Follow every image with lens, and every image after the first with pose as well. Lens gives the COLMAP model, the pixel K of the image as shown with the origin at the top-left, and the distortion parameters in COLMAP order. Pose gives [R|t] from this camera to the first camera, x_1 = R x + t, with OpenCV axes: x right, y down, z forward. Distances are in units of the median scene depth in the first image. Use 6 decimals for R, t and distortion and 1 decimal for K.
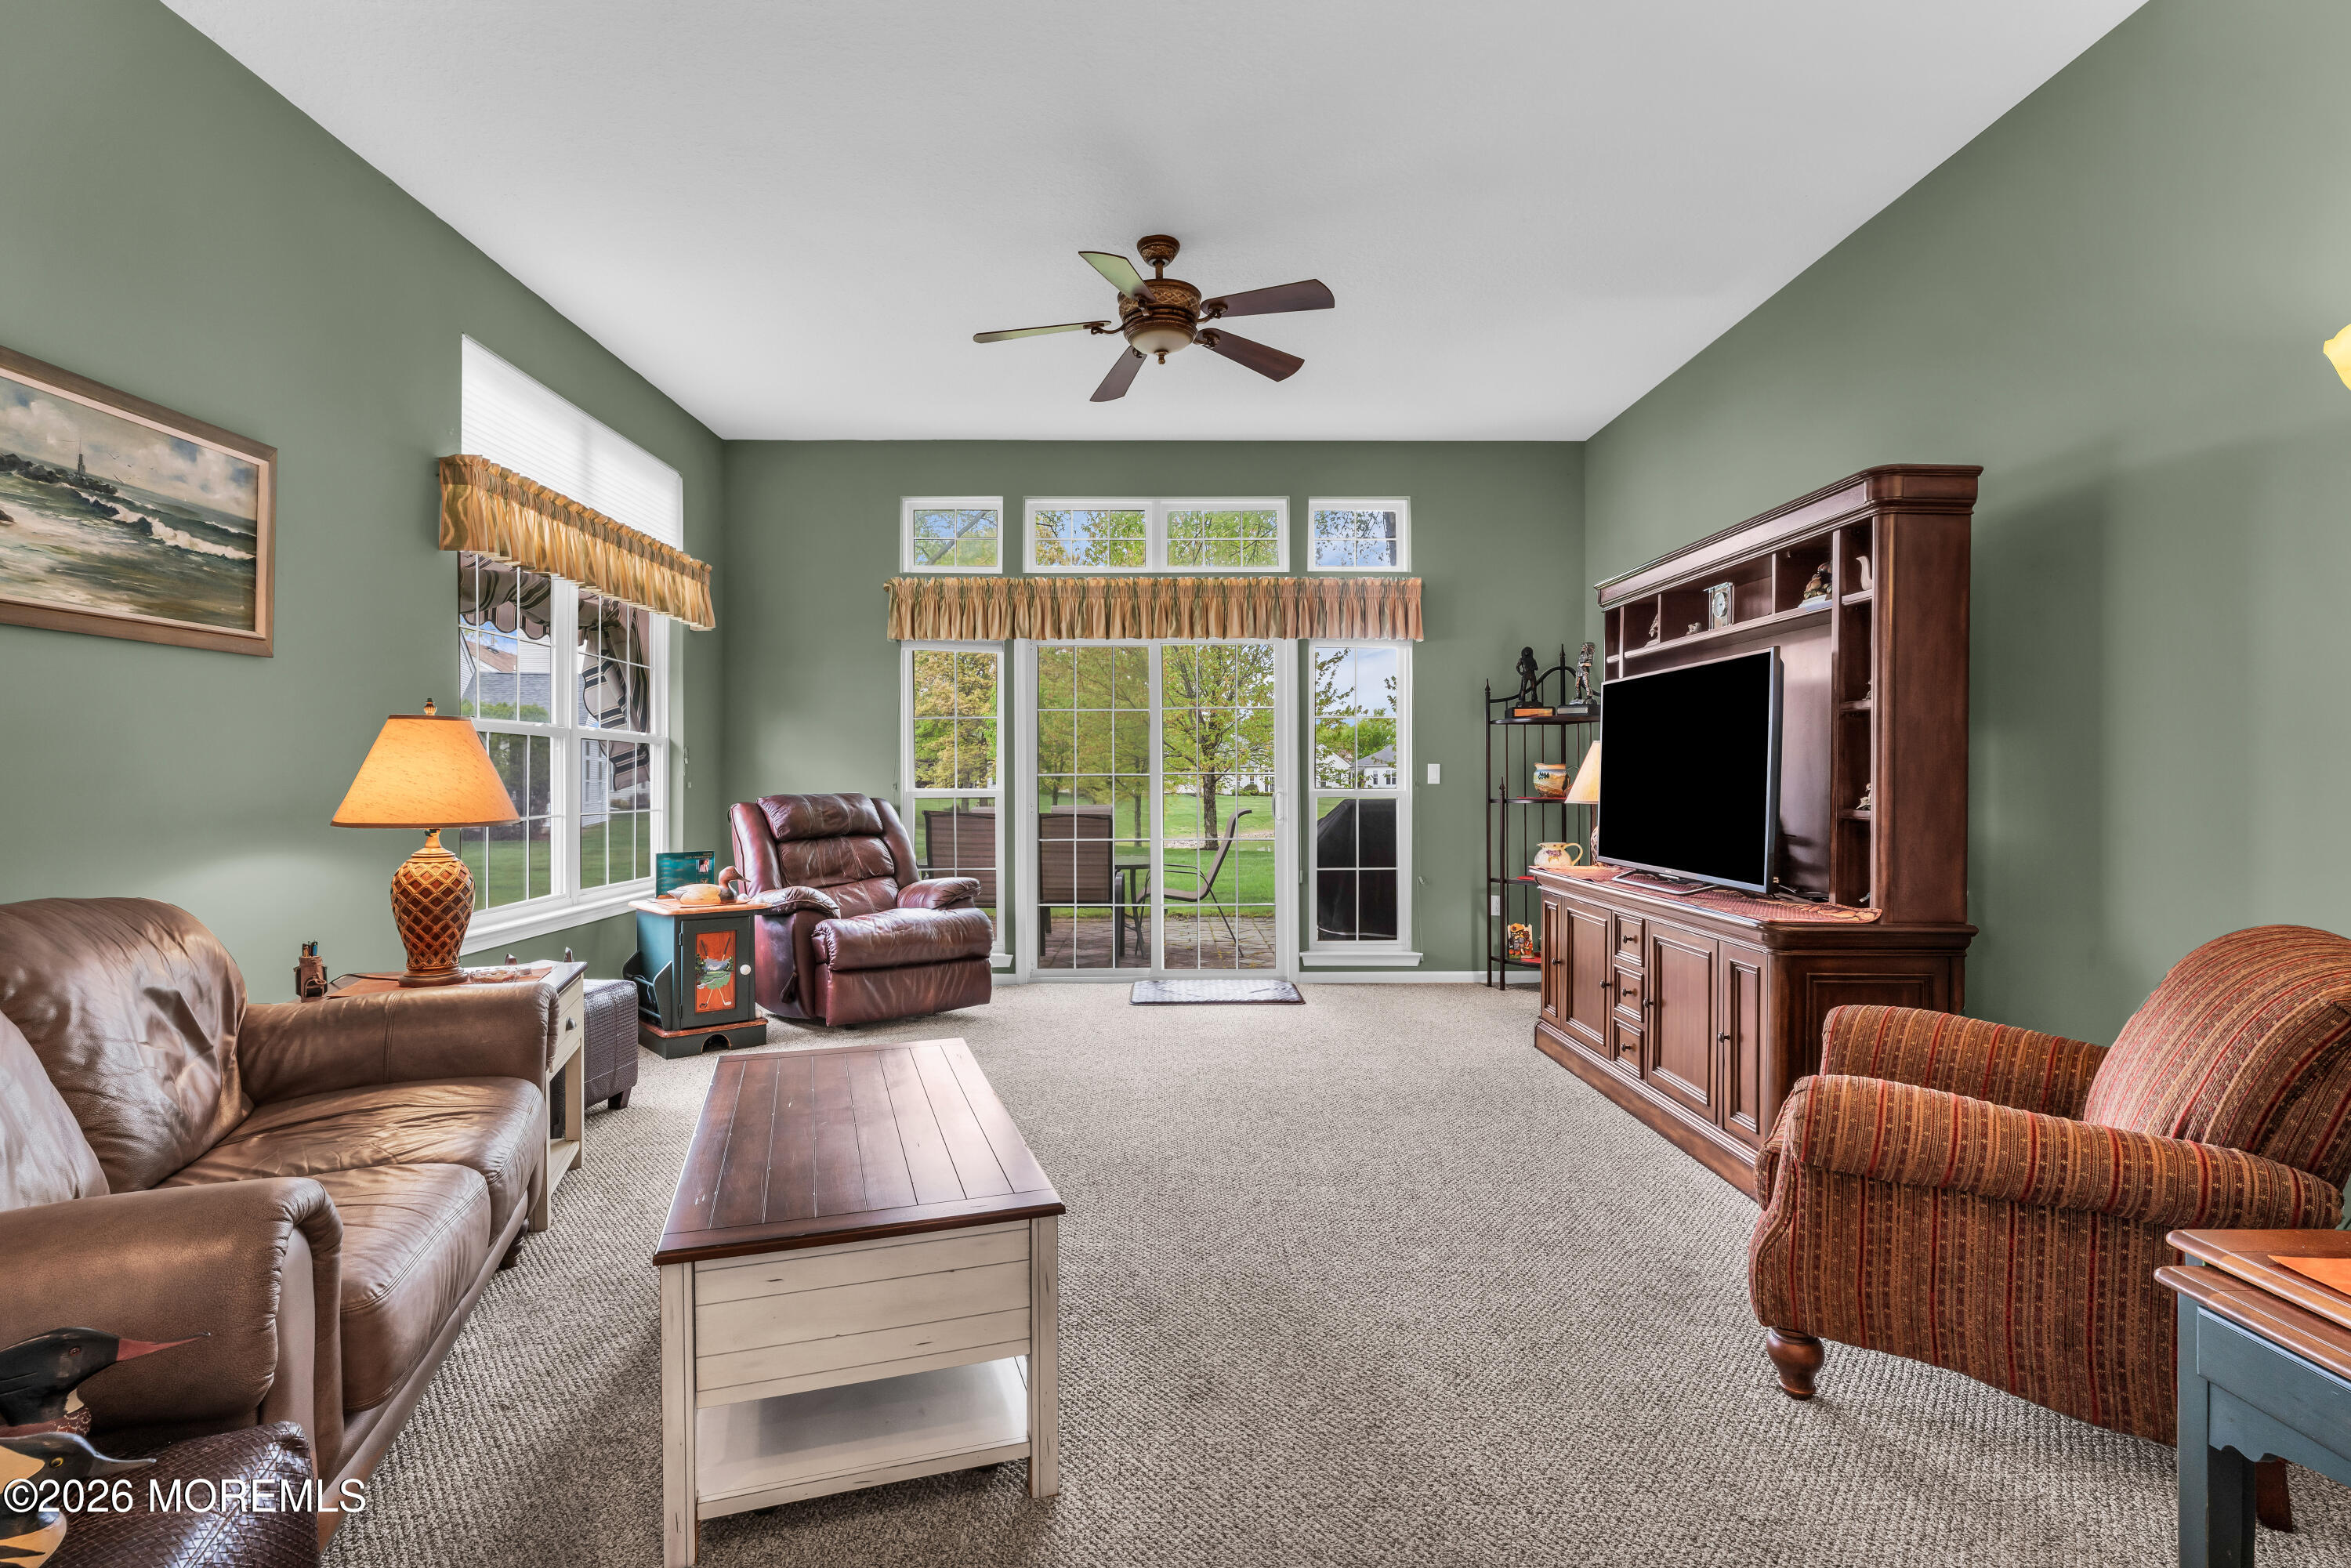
lens RADIAL K [[1164.2, 0, 1170.0], [0, 1164.2, 784.3], [0, 0, 1]] dist [-0.000071, -0.002672]
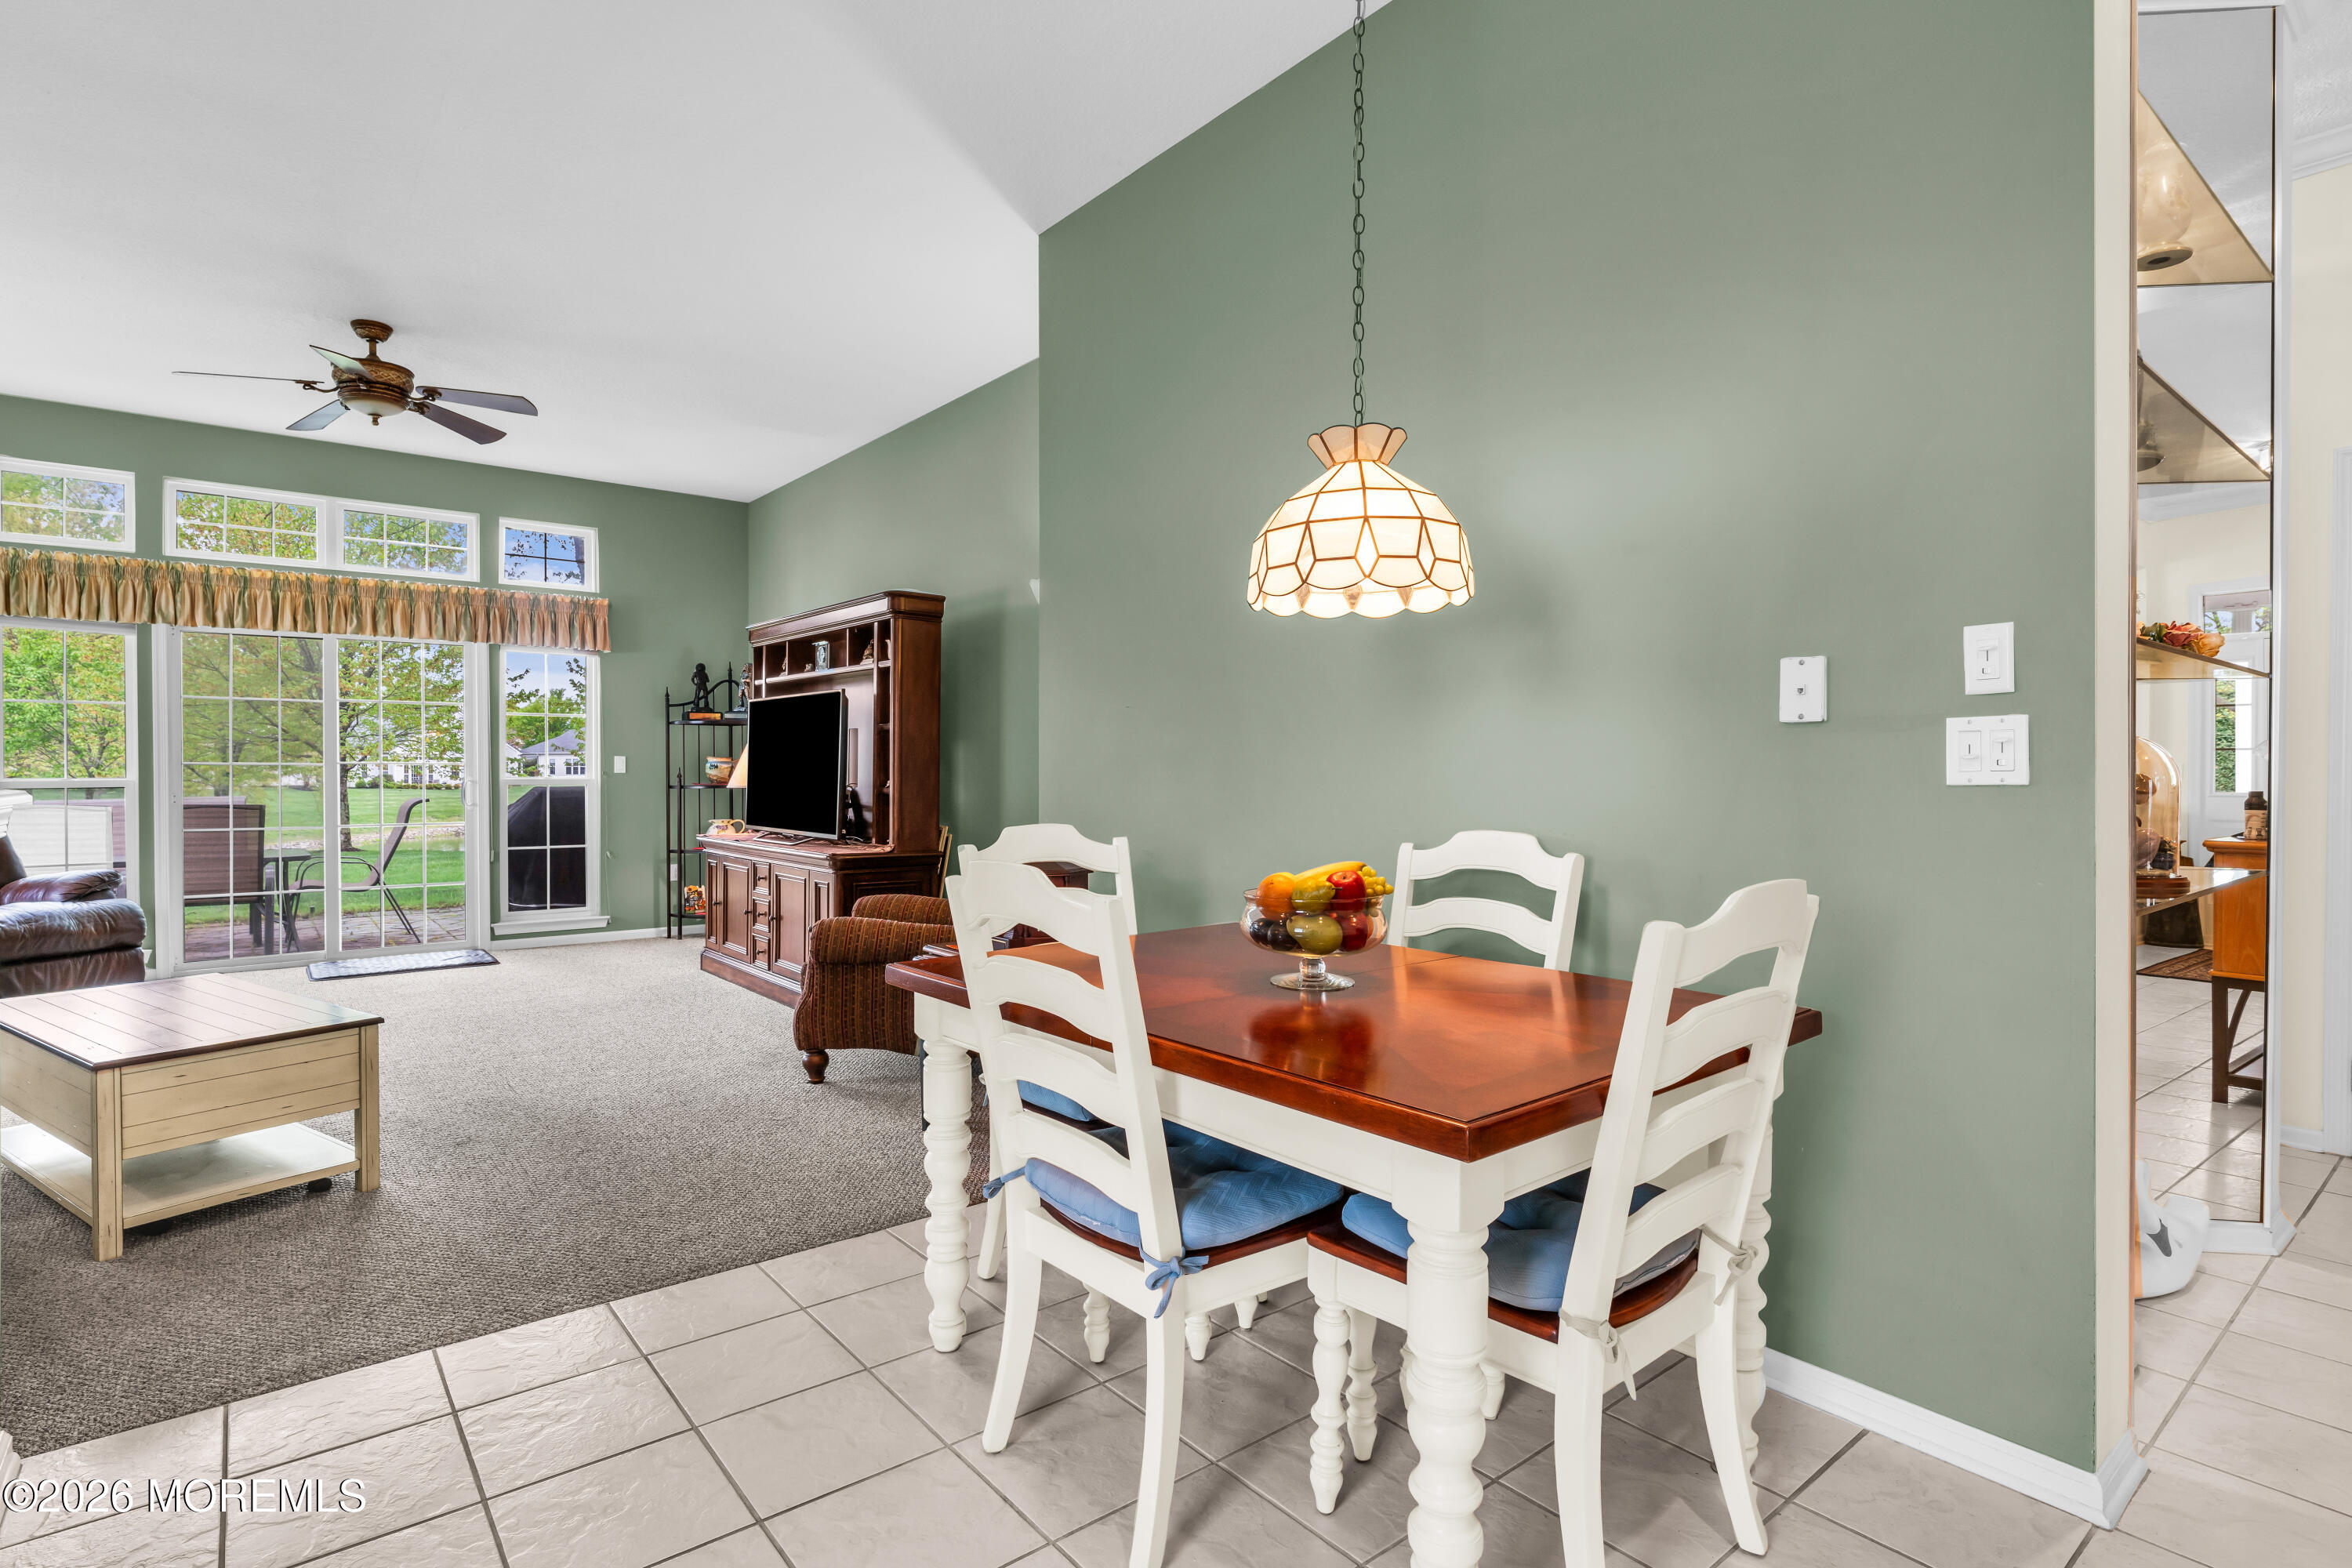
lens RADIAL K [[1164.7, 0, 1169.3], [0, 1164.7, 778.7], [0, 0, 1]] dist [-0.000071, -0.002672]
pose [[0.789223, -0.002813, 0.614101, -0.084370], [0.000417, 0.999992, 0.004045, 0.001171], [-0.614107, -0.002936, 0.789217, -0.391603]]
